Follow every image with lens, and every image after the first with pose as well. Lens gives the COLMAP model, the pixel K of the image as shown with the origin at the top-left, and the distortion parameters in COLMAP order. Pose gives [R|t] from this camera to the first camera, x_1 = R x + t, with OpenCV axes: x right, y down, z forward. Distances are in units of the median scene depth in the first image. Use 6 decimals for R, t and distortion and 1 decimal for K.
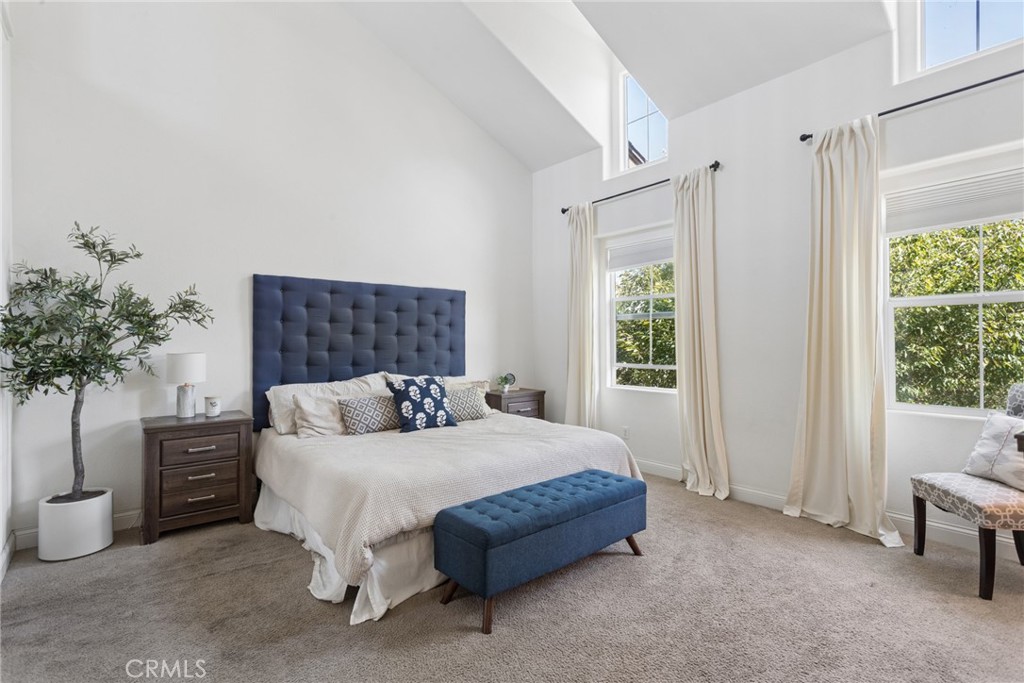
lens RADIAL K [[474.5, 0, 506.1], [0, 474.5, 342.8], [0, 0, 1]] dist [-0.002834, 0.002896]
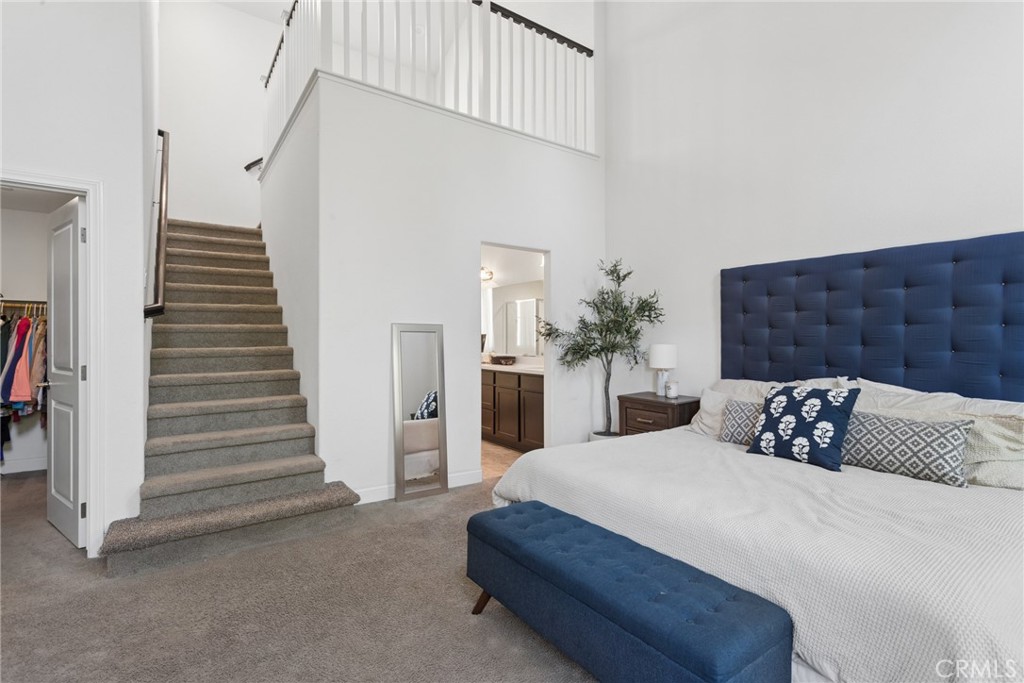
lens RADIAL K [[474.5, 0, 510.3], [0, 474.5, 339.7], [0, 0, 1]] dist [-0.002834, 0.002896]
pose [[-0.081814, 0.004059, -0.996639, 0.555737], [0.000877, 0.999992, 0.004001, 0.003458], [0.996647, -0.000546, -0.081817, 0.650394]]
